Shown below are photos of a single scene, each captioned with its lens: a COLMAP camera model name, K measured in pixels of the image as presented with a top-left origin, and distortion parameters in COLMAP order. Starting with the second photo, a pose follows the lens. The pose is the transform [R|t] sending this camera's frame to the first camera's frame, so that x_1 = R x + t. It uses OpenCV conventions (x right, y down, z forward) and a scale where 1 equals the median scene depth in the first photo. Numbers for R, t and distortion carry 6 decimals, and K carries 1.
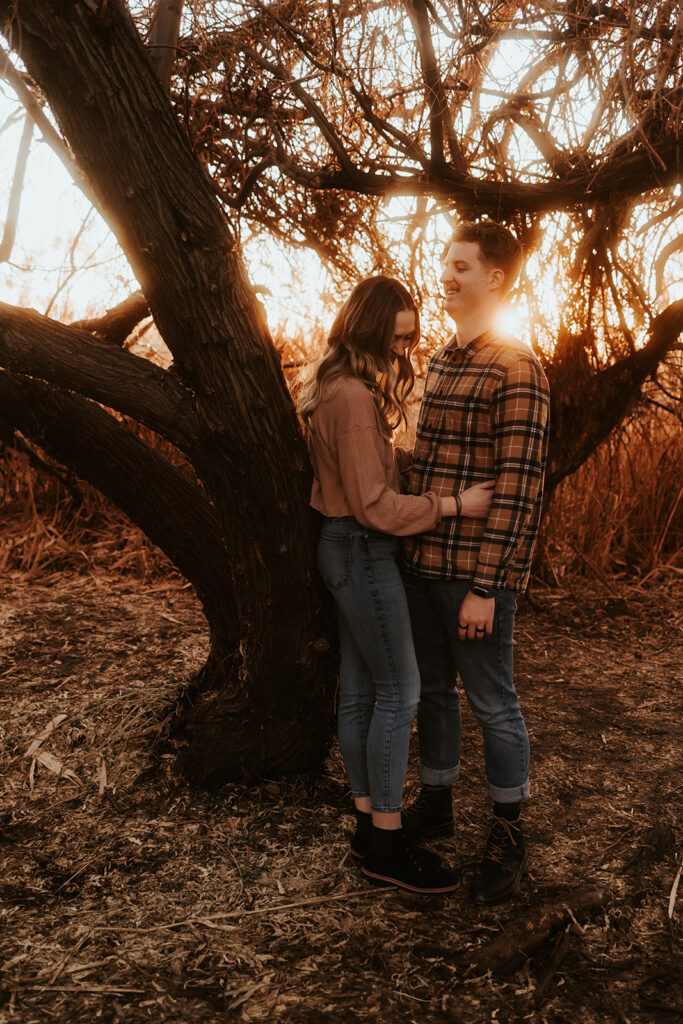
lens RADIAL K [[990.5, 0, 341.5], [0, 990.5, 512.0], [0, 0, 1]] dist [0.002955, 0.003599]
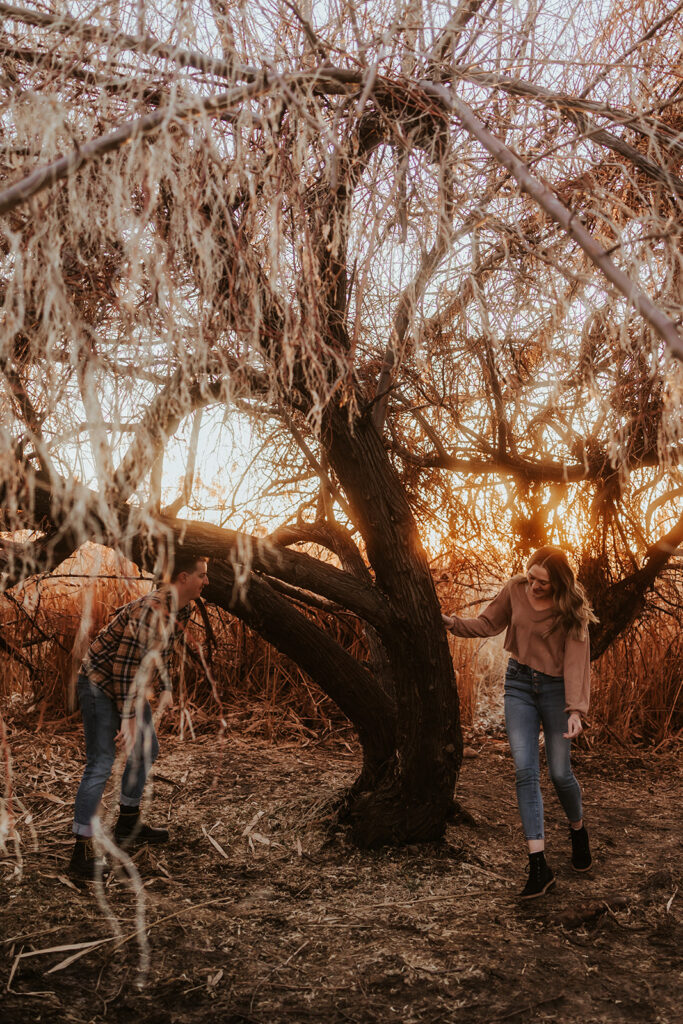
lens RADIAL K [[990.5, 0, 341.5], [0, 990.5, 512.0], [0, 0, 1]] dist [0.002955, 0.003599]
pose [[0.999775, 0.003627, -0.020882, -0.099985], [-0.007875, 0.978282, -0.207126, 0.054019], [0.019677, 0.207244, 0.978091, -0.424039]]
